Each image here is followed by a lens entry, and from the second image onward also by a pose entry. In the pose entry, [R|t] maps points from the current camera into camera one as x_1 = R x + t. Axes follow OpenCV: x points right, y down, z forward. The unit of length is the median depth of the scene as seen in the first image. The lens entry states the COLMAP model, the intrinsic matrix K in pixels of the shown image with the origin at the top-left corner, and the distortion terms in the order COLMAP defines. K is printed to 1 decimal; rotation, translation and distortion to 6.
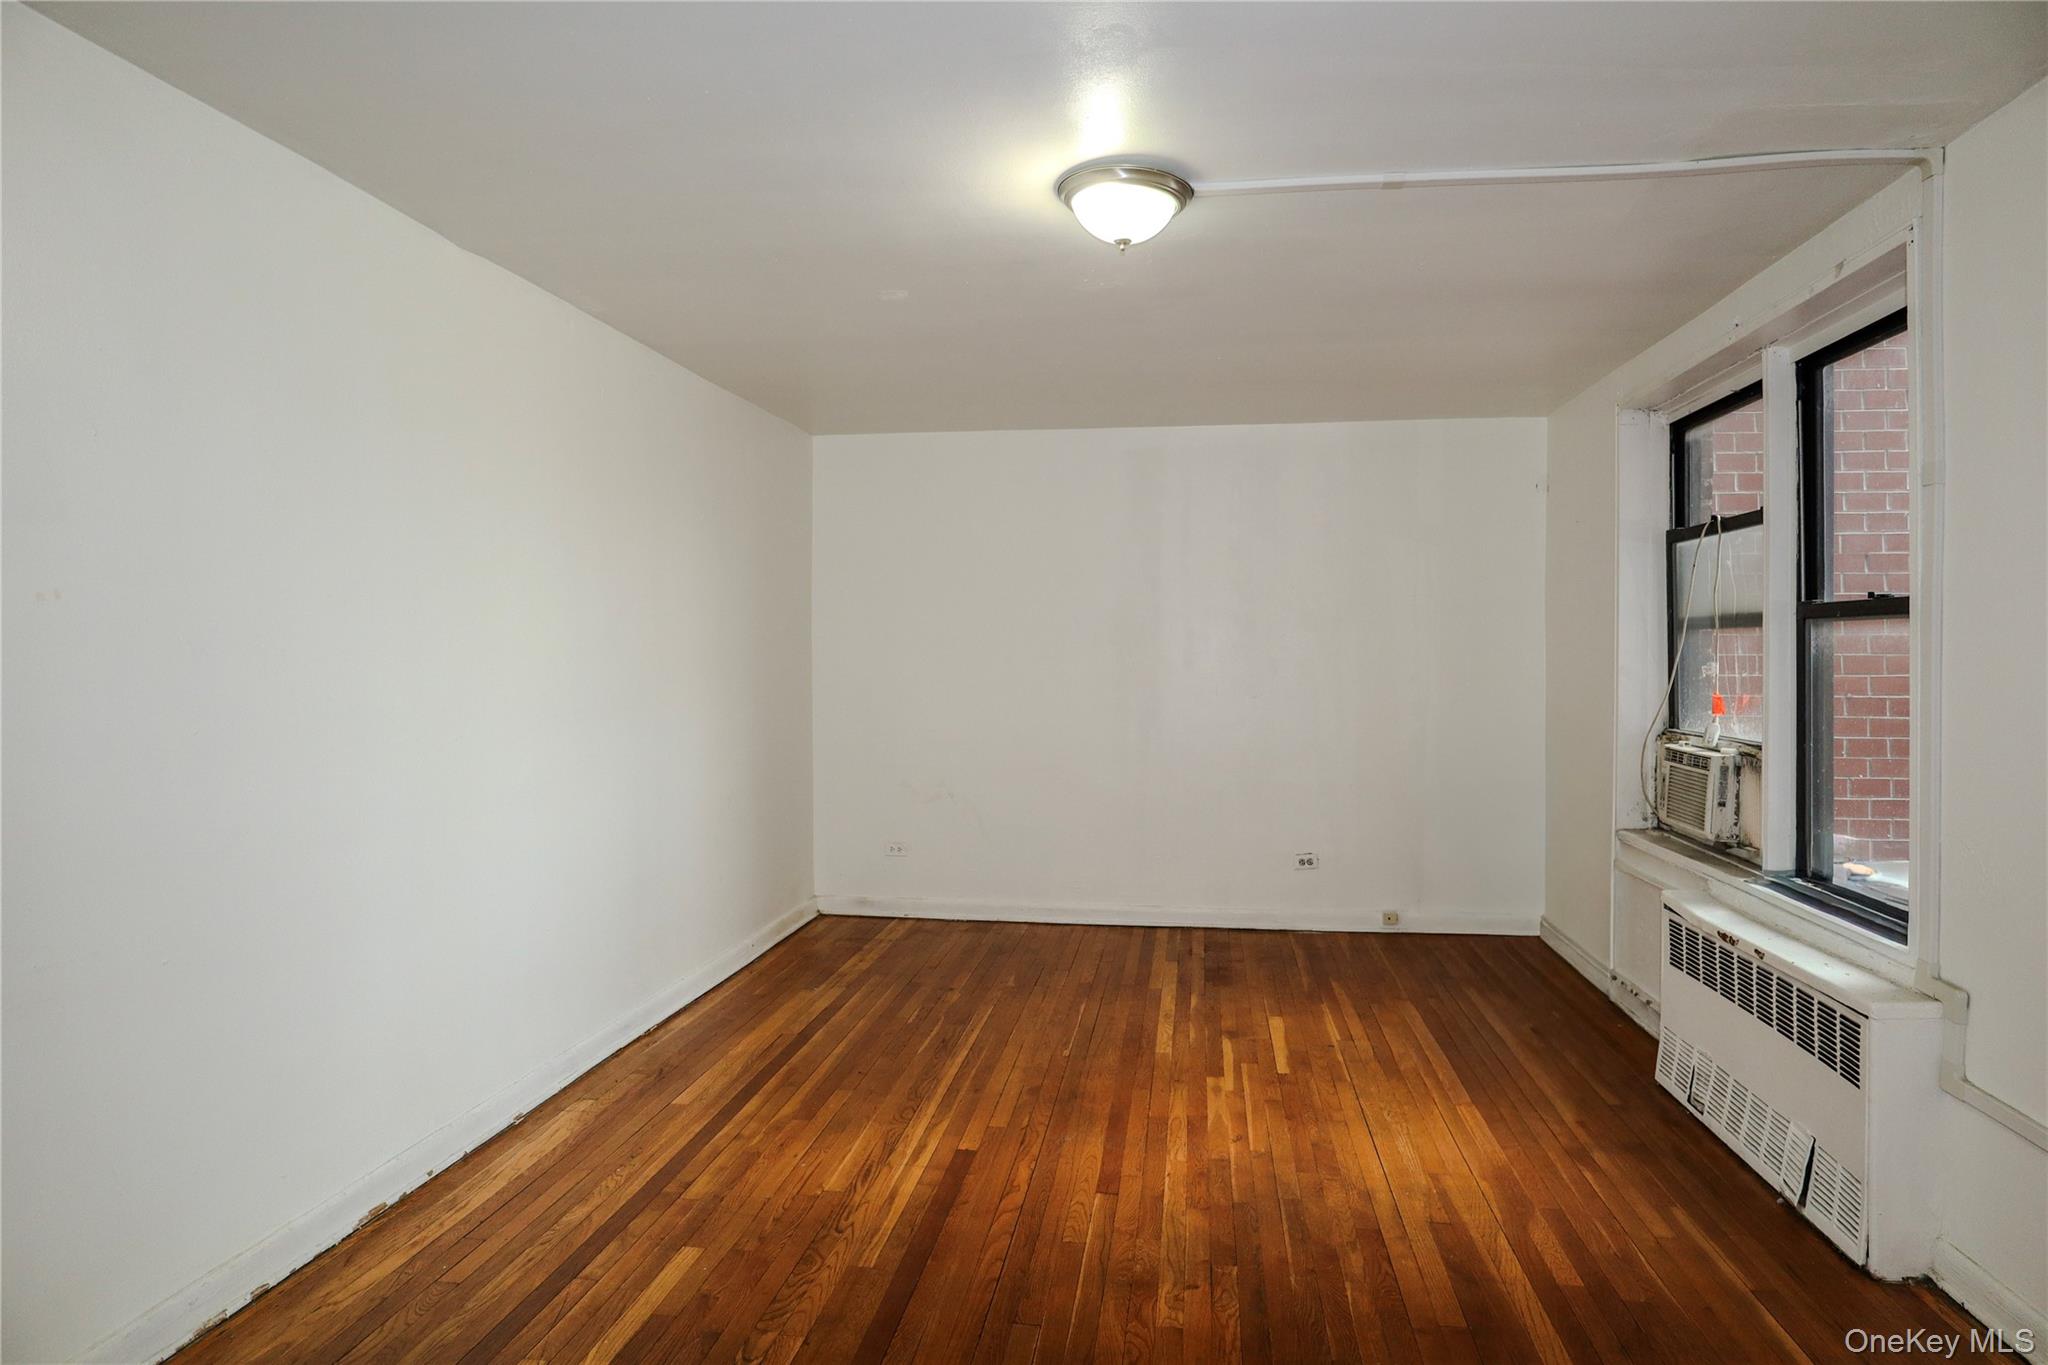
lens RADIAL K [[1192.8, 0, 1024.0], [0, 1192.8, 682.5], [0, 0, 1]] dist [-0.049113, 0.021820]
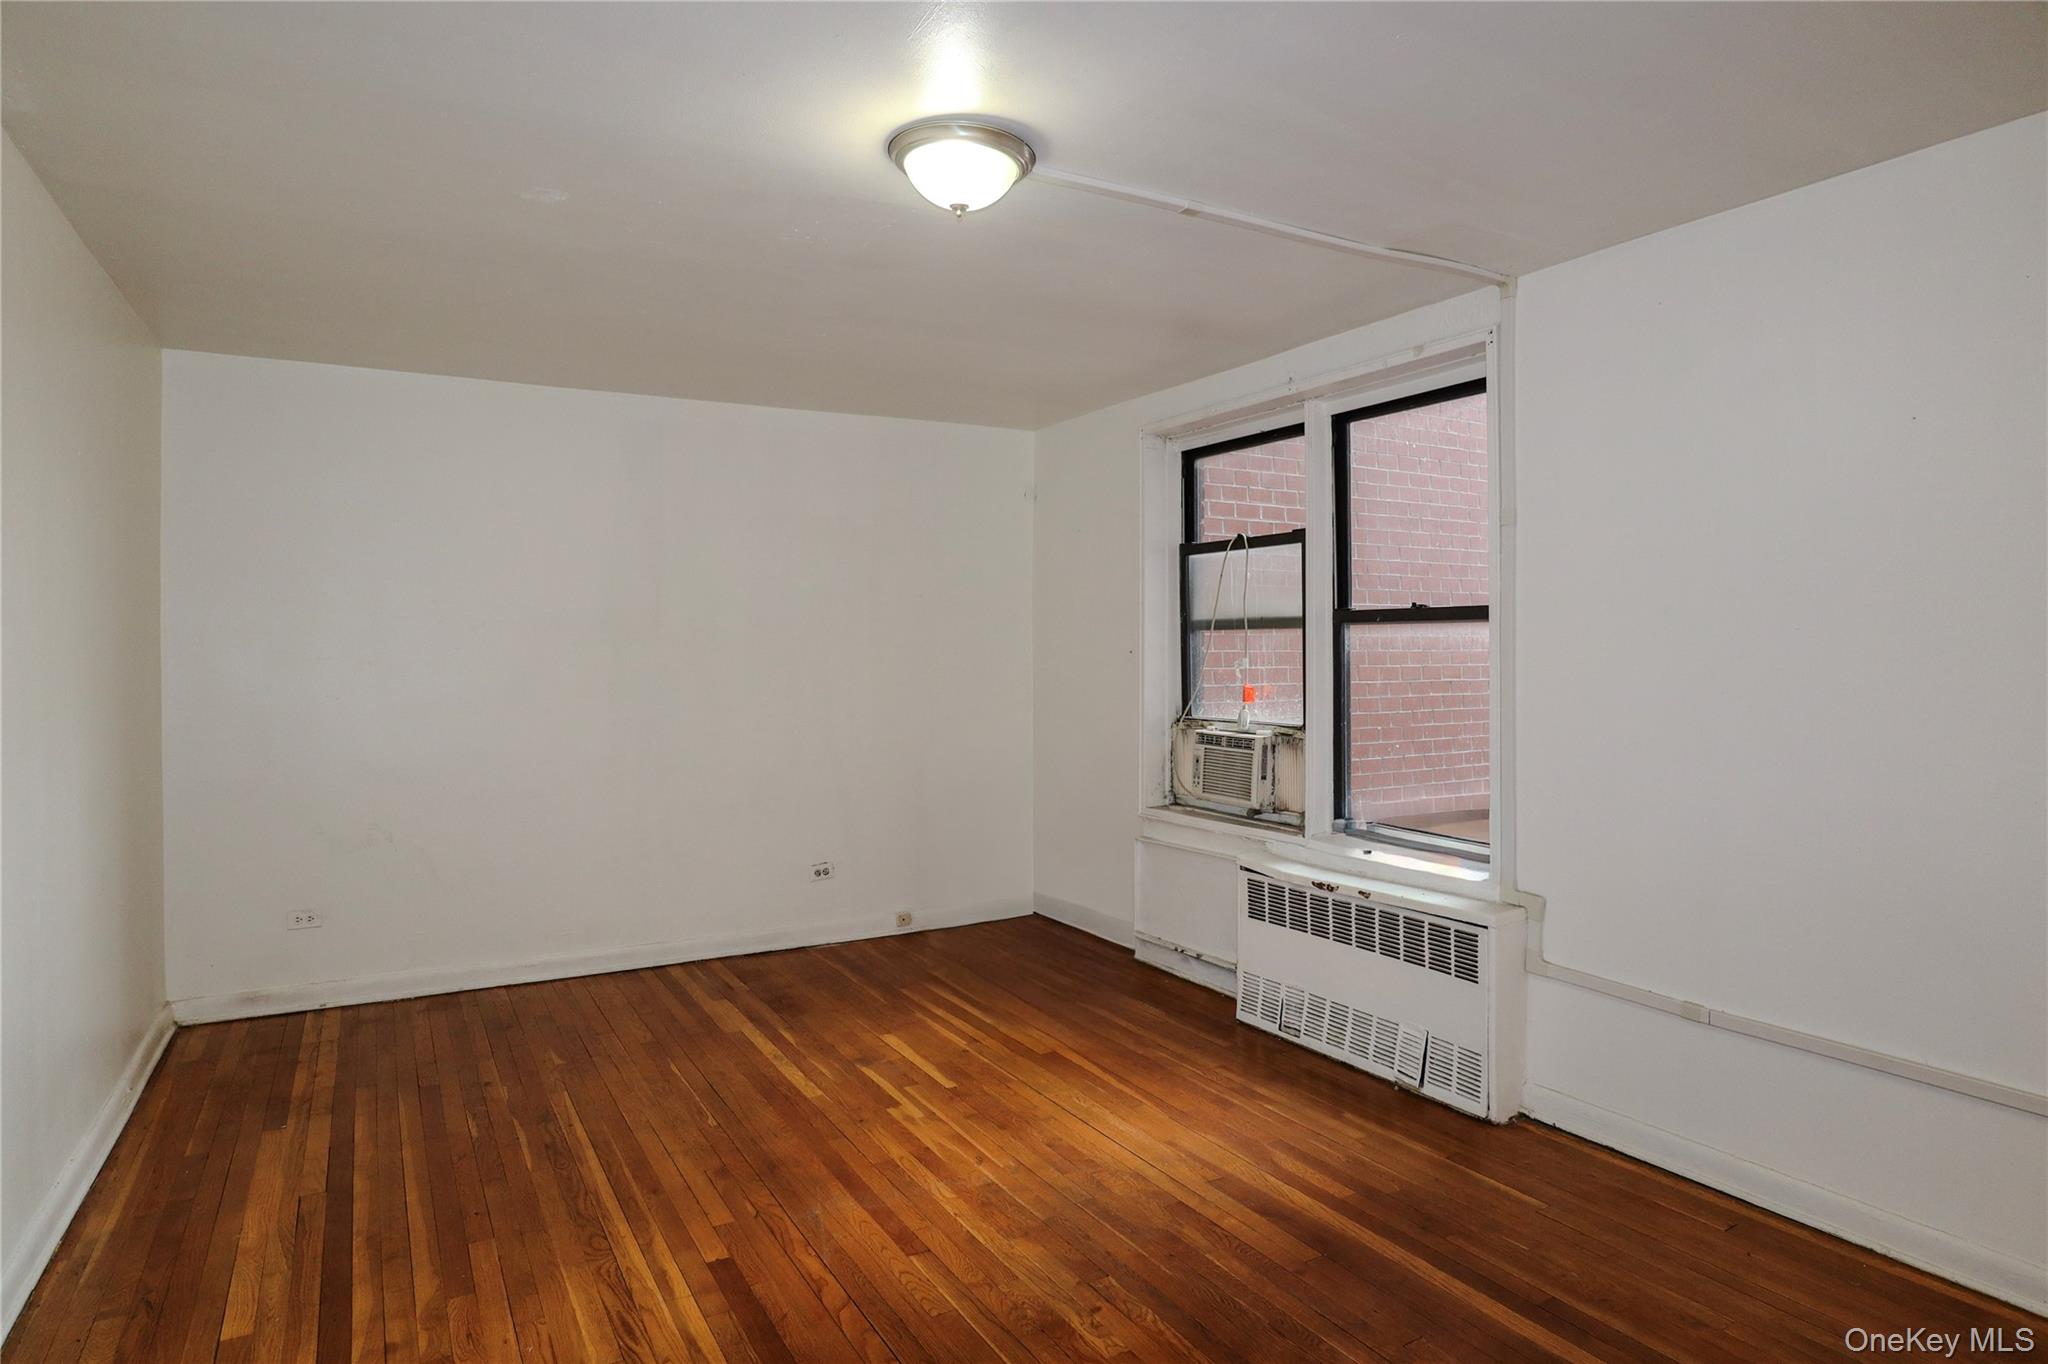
lens RADIAL K [[1218.7, 0, 1144.9], [0, 1218.7, 670.3], [0, 0, 1]] dist [-0.050513, 0.018910]
pose [[0.754302, -0.012608, 0.656406, -0.326865], [0.019065, 0.999815, -0.002704, -0.004301], [-0.656250, 0.014554, 0.754403, 0.157694]]
